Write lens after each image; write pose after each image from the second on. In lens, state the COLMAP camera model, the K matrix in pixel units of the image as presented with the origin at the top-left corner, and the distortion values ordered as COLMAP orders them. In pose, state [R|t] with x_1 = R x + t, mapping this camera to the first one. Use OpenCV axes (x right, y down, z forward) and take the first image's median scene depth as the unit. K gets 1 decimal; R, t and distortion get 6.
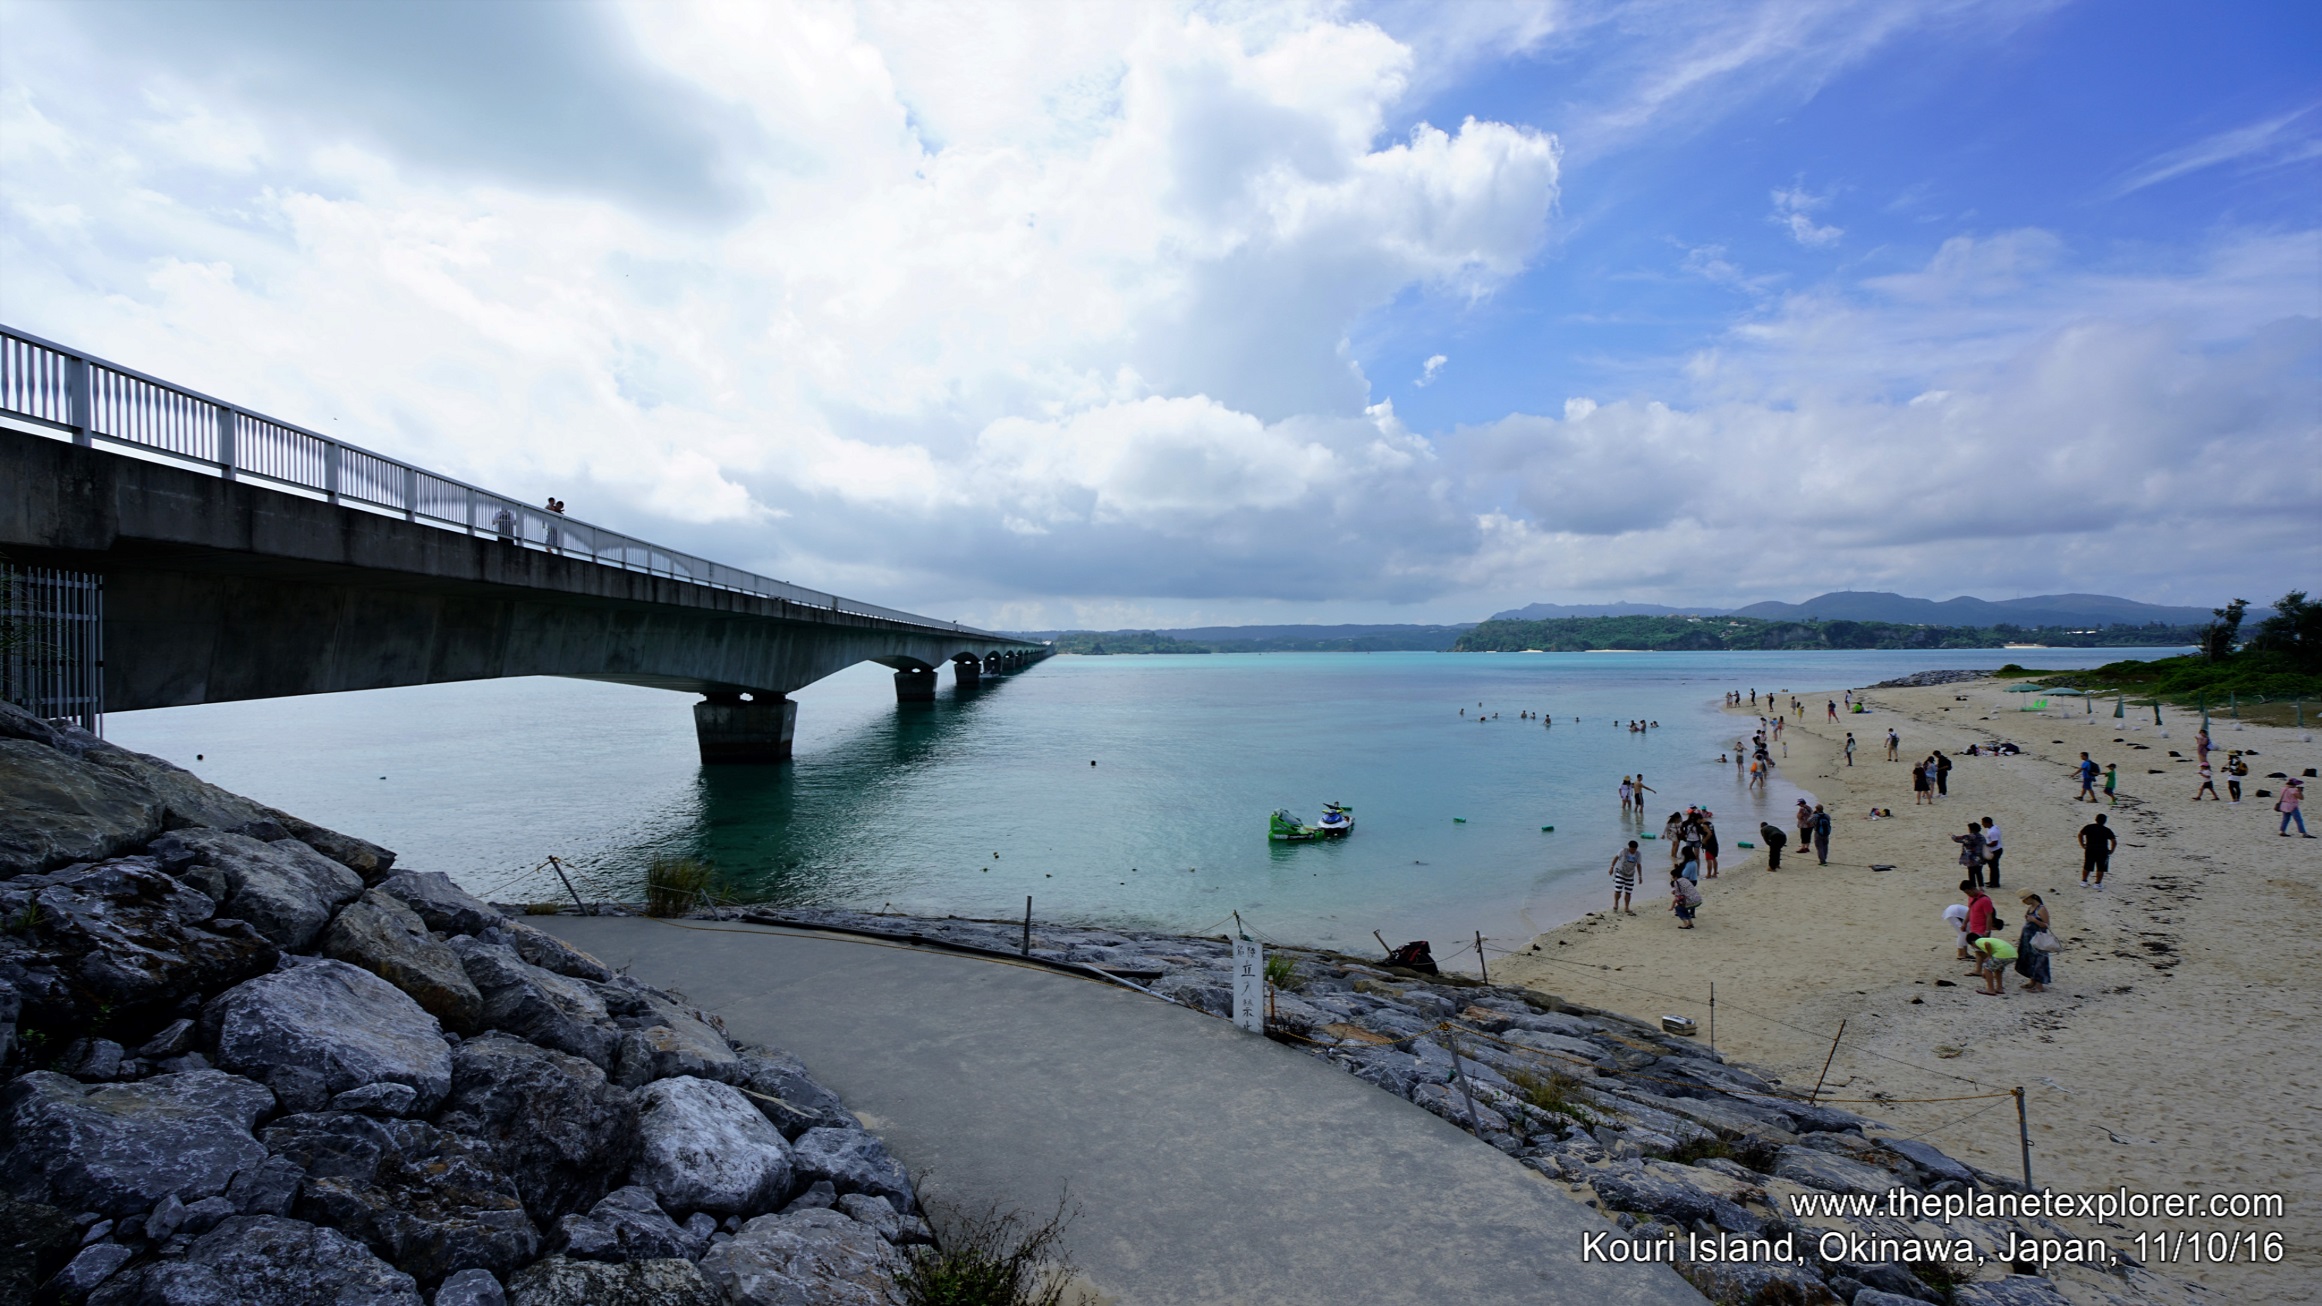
lens RADIAL K [[1138.9, 0, 1135.8], [0, 1138.9, 657.2], [0, 0, 1]] dist [-0.060852, 0.032898]
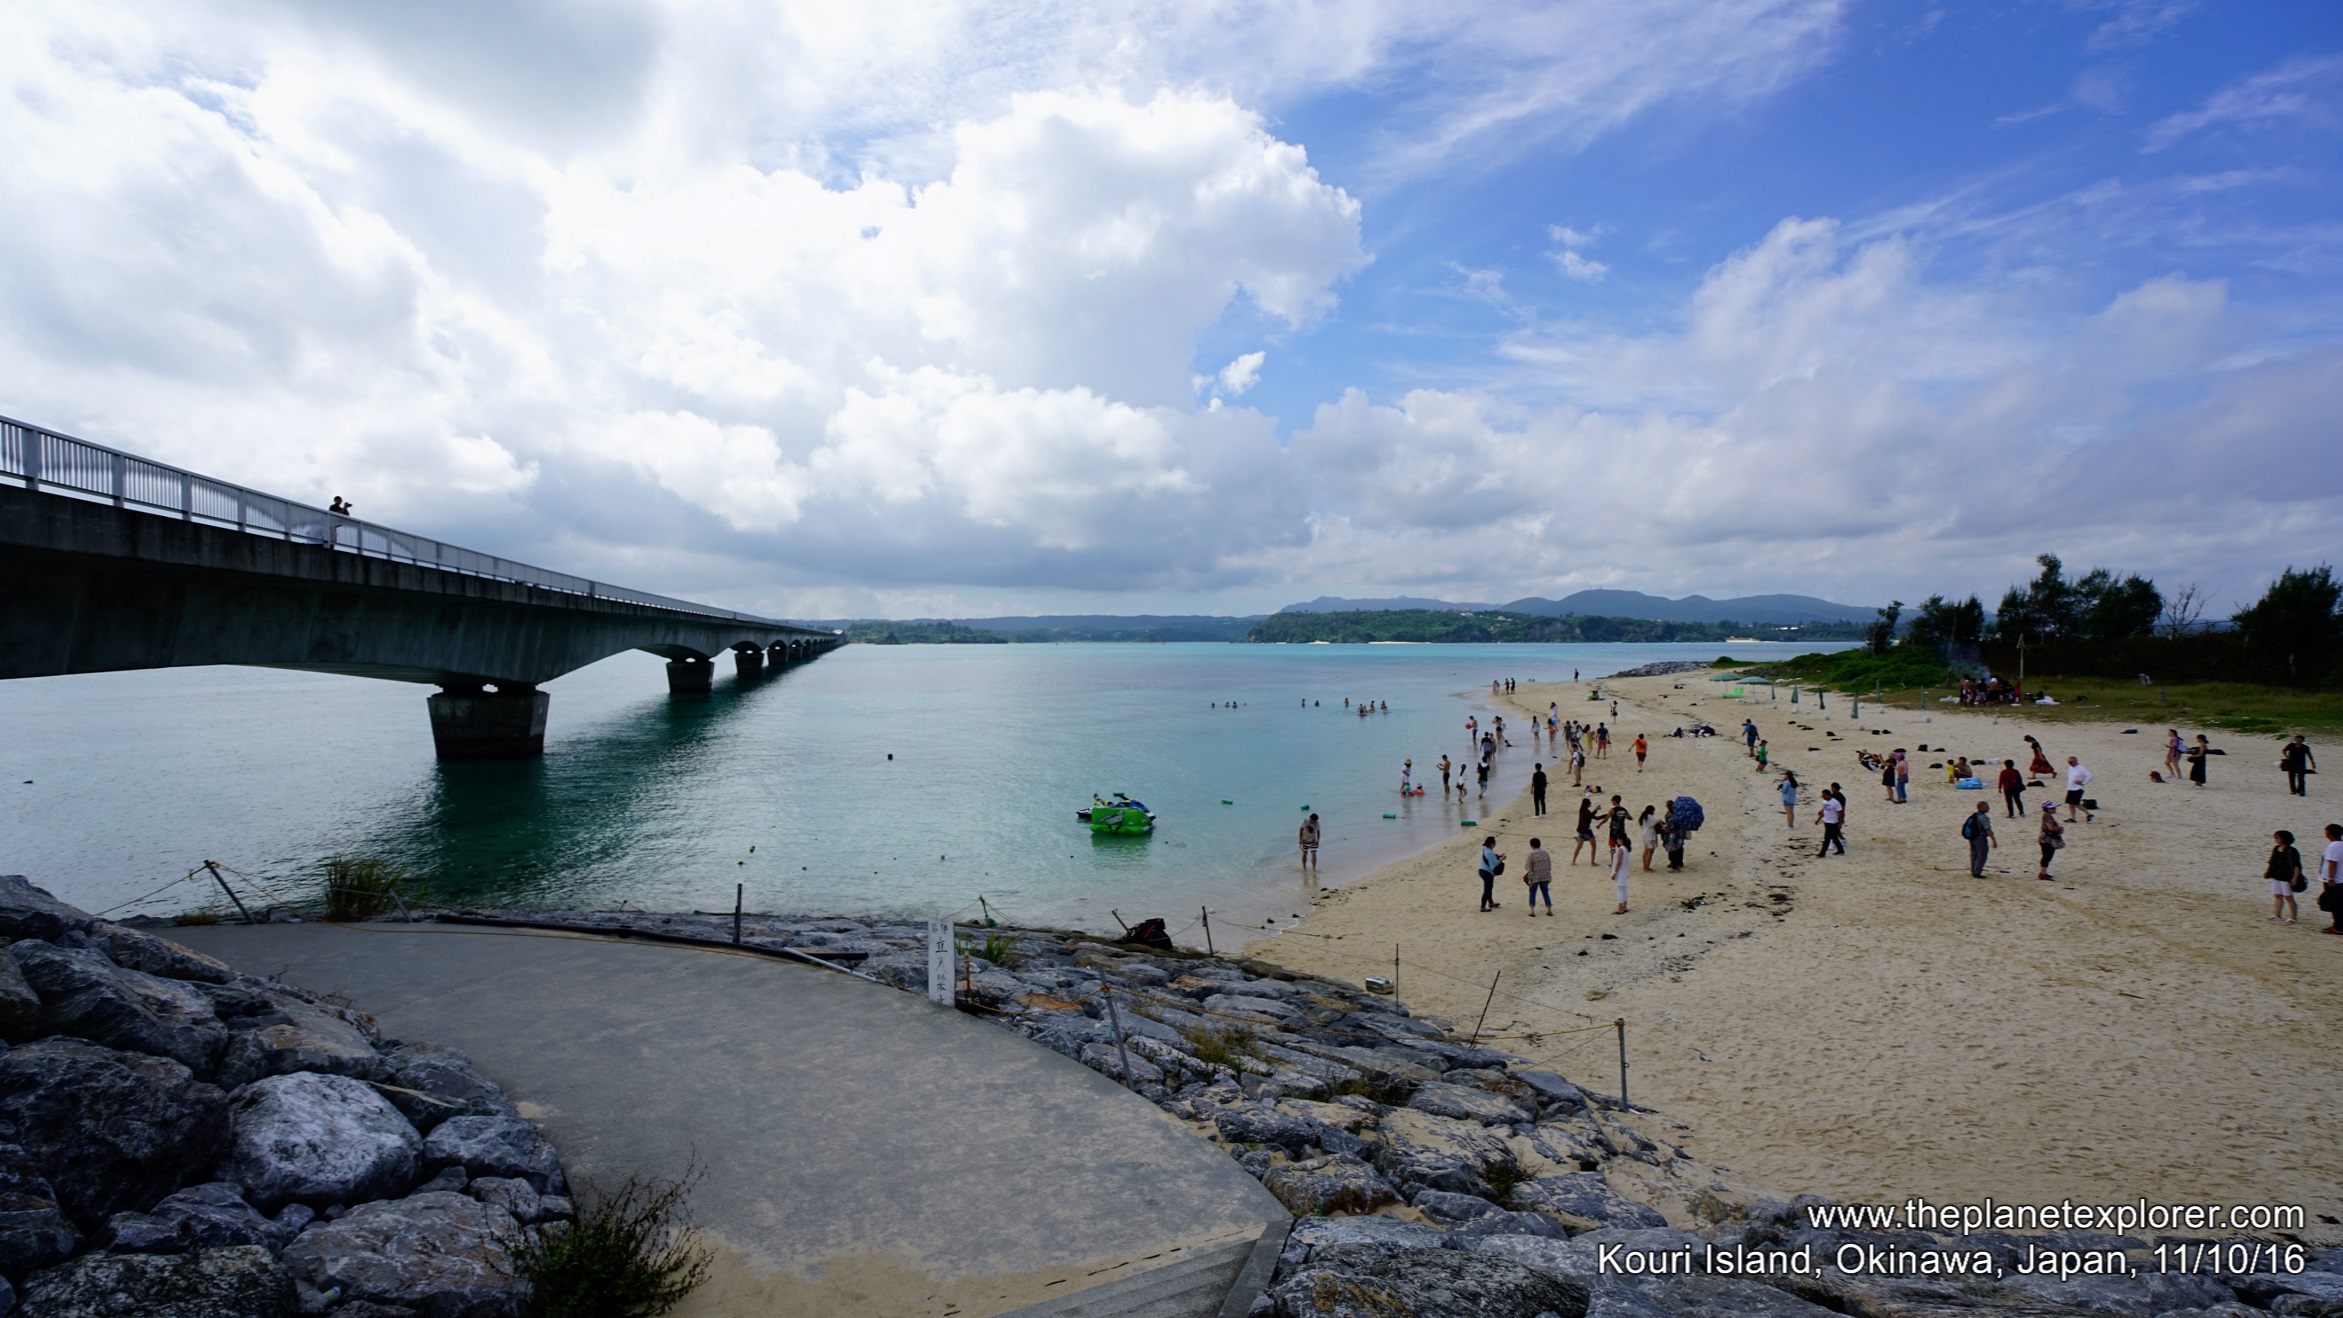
lens RADIAL K [[1138.2, 0, 1159.3], [0, 1138.2, 666.6], [0, 0, 1]] dist [-0.049111, 0.020933]
pose [[0.980796, 0.000458, 0.195038, 0.075752], [-0.003768, 0.999855, 0.016600, 0.000490], [-0.195002, -0.017016, 0.980655, -0.047459]]
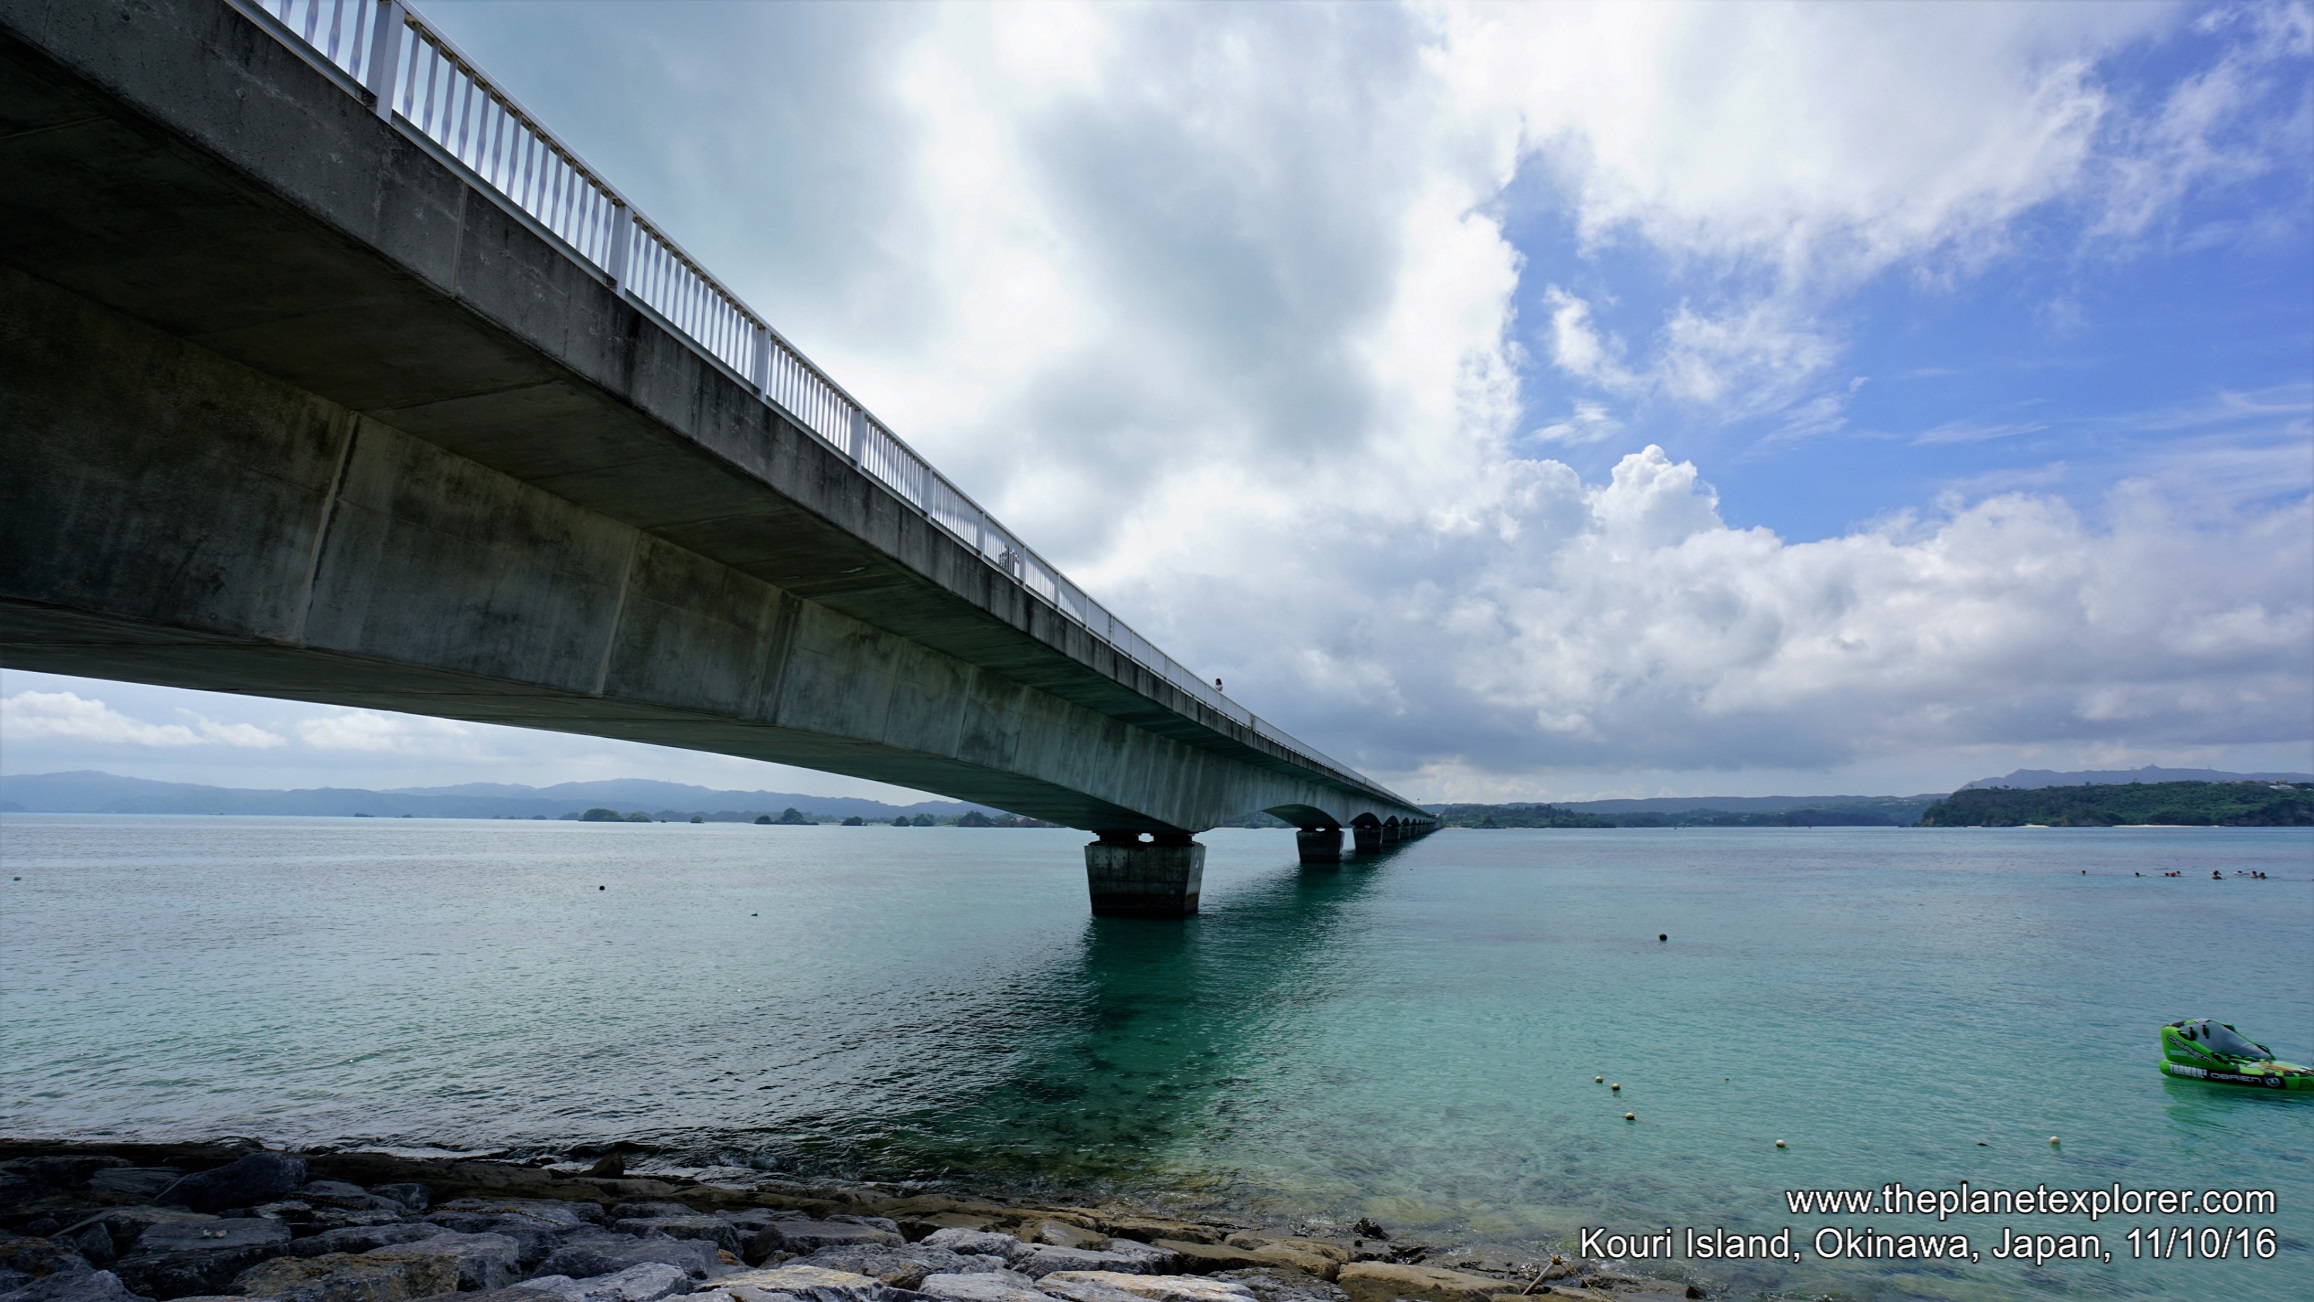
lens RADIAL K [[1135.0, 0, 1131.8], [0, 1135.0, 655.2], [0, 0, 1]] dist [-0.060852, 0.032898]
pose [[0.944371, -0.040820, -0.326340, -0.410413], [-0.010005, 0.988242, -0.152567, 0.154224], [0.328731, 0.147345, 0.932859, 1.070656]]
